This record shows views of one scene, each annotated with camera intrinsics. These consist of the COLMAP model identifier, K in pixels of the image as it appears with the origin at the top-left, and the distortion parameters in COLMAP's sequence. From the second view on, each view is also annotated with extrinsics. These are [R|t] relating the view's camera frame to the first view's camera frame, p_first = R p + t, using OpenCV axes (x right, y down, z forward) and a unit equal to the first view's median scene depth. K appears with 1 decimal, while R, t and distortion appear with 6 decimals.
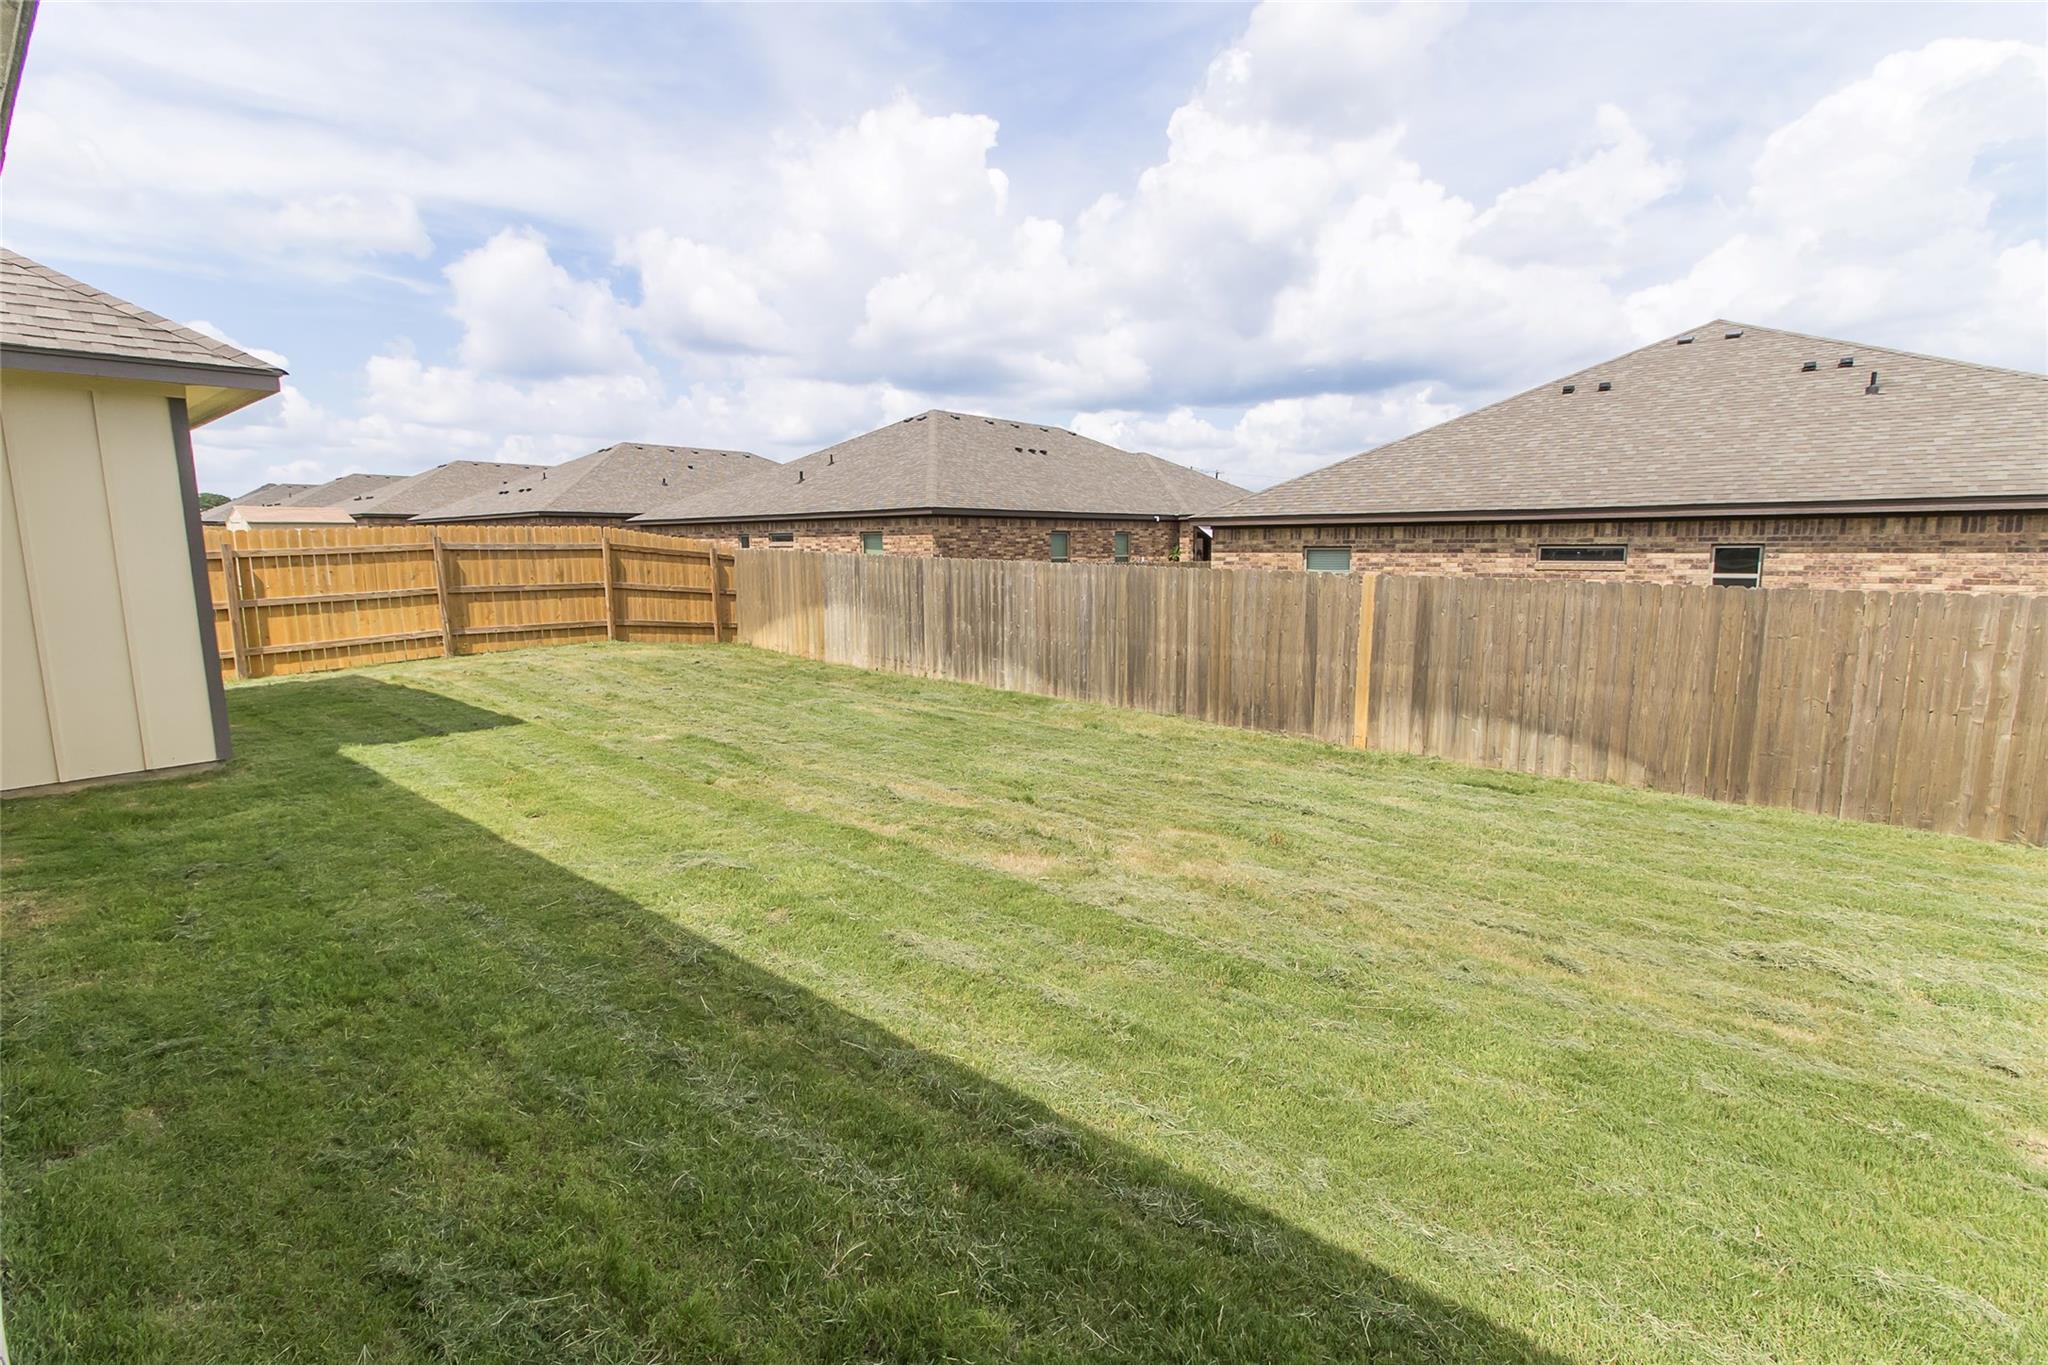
lens RADIAL K [[945.3, 0, 1027.0], [0, 945.3, 680.6], [0, 0, 1]] dist [0.002633, 0.000215]
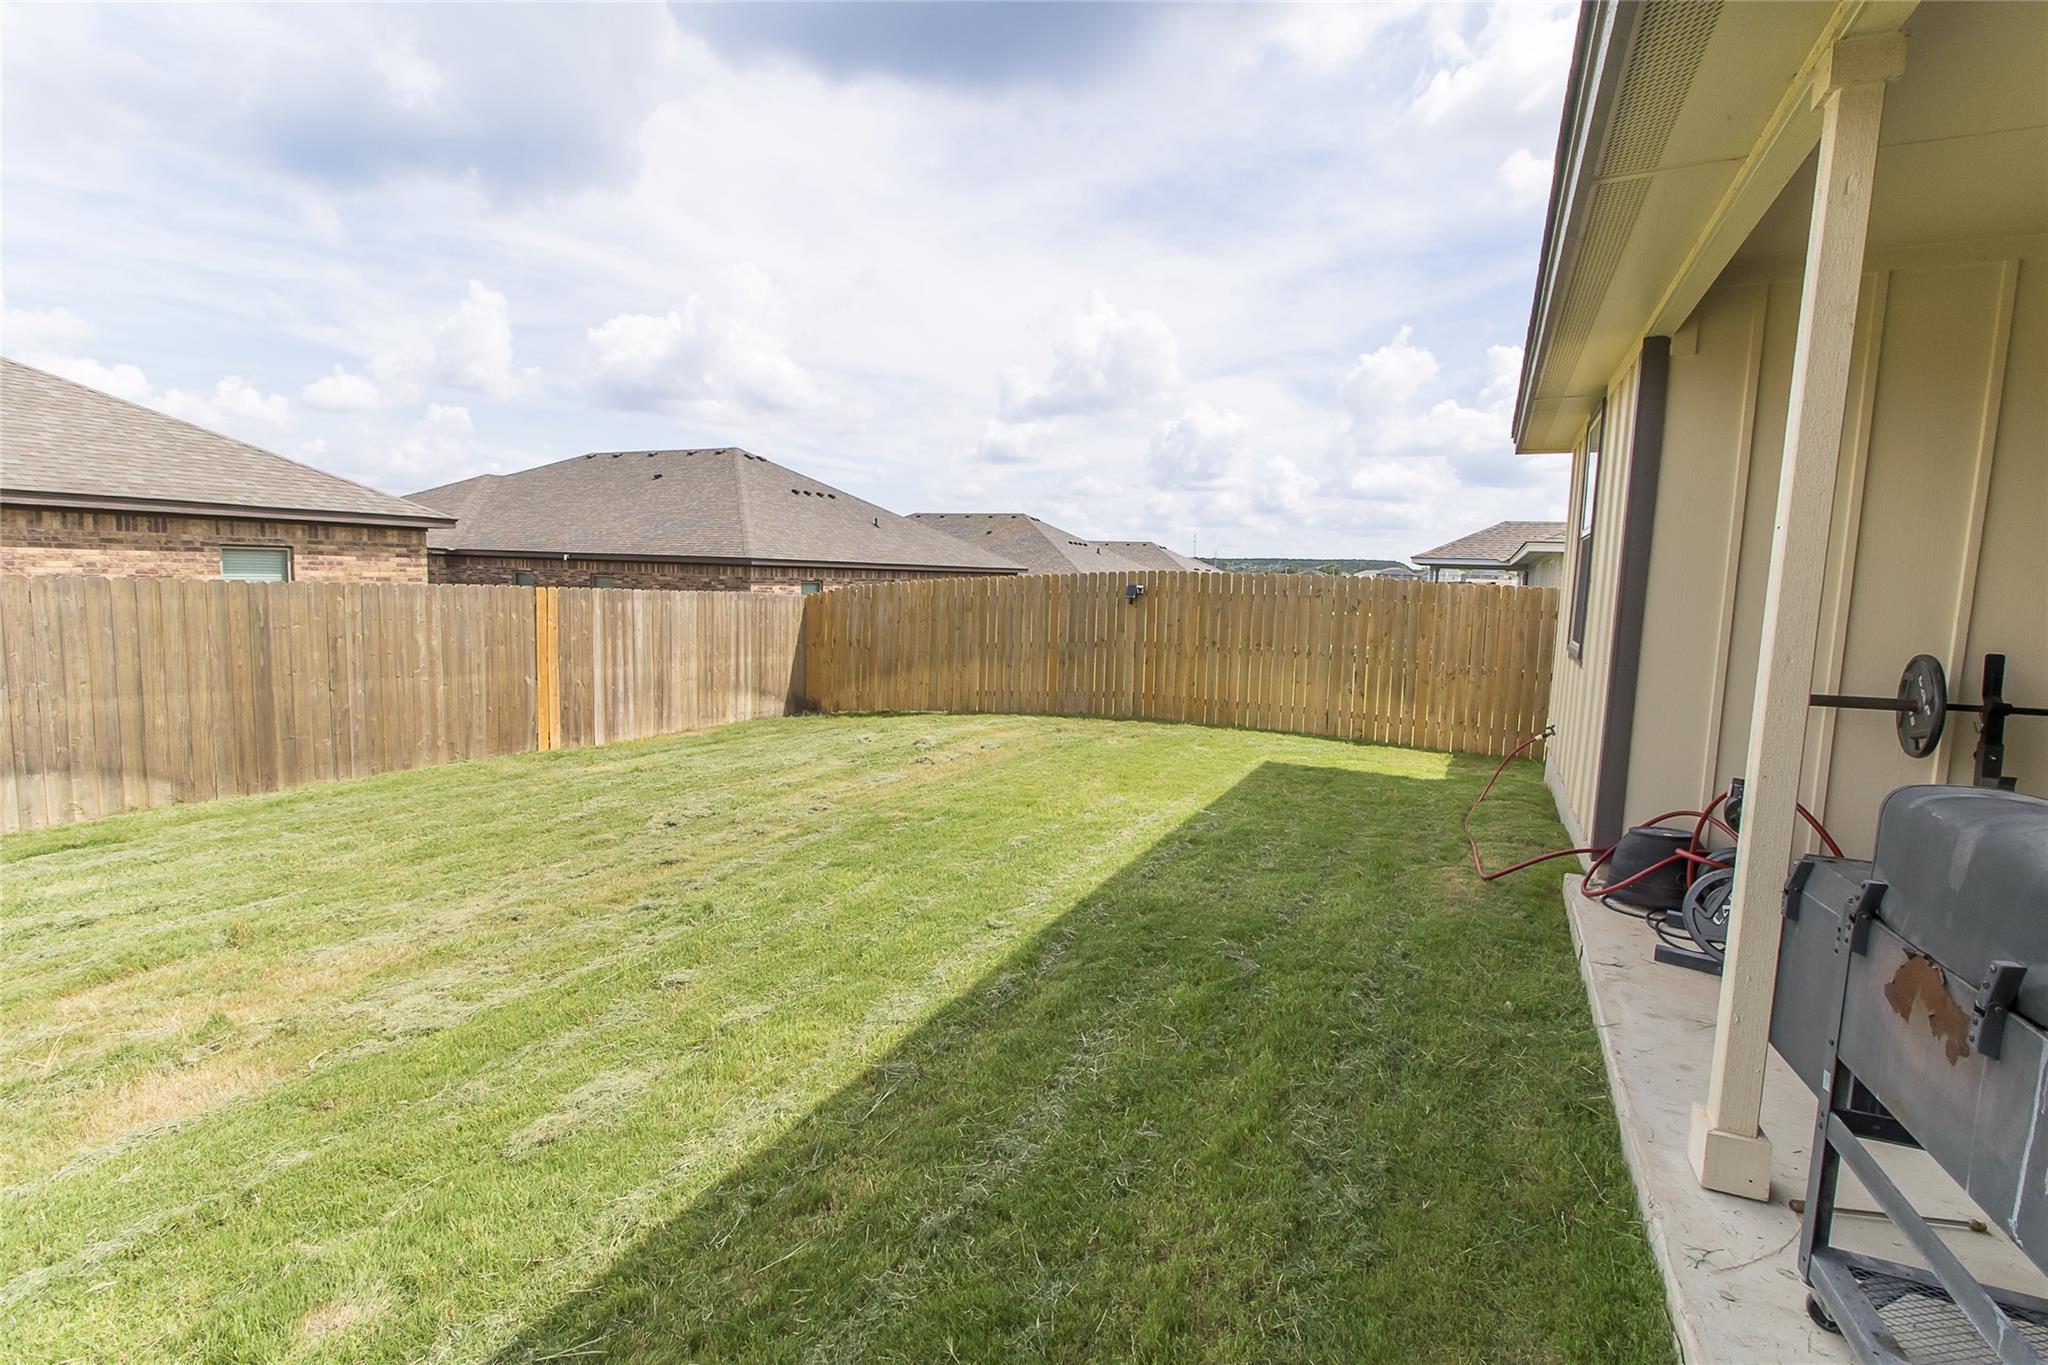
lens RADIAL K [[945.3, 0, 1025.6], [0, 945.3, 681.2], [0, 0, 1]] dist [0.002633, 0.000215]
pose [[-0.249326, -0.109674, 0.962189, -0.407300], [0.109675, 0.983976, 0.140576, -0.040360], [-0.962189, 0.140578, -0.233303, 0.414650]]
